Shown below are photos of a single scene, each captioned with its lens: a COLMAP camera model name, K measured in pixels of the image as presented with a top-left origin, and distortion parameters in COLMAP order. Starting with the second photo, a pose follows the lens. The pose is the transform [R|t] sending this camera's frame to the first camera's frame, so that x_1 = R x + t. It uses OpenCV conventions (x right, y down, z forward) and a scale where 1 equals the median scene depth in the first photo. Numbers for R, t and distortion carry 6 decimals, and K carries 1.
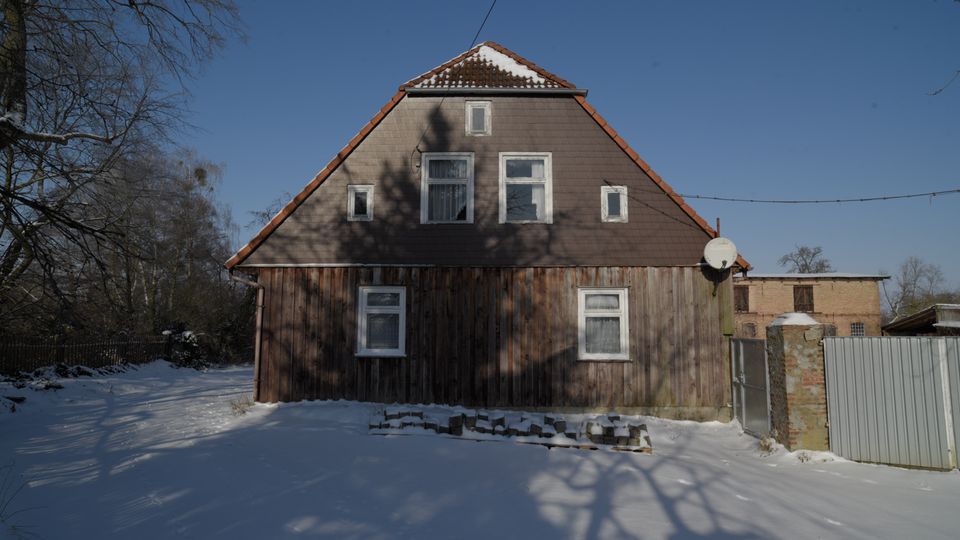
lens RADIAL K [[583.0, 0, 473.6], [0, 583.0, 266.0], [0, 0, 1]] dist [-0.054250, 0.038059]
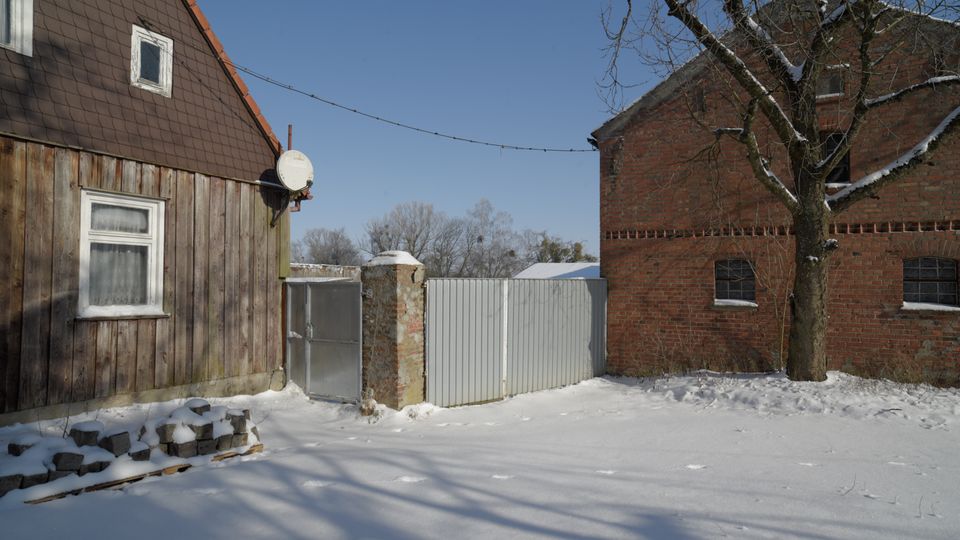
lens RADIAL K [[583.0, 0, 479.2], [0, 583.0, 267.2], [0, 0, 1]] dist [-0.054250, 0.038059]
pose [[0.434964, 0.031187, 0.899908, -0.148221], [-0.095490, 0.995362, 0.011659, 0.070264], [-0.895370, -0.091003, 0.435925, 0.424934]]
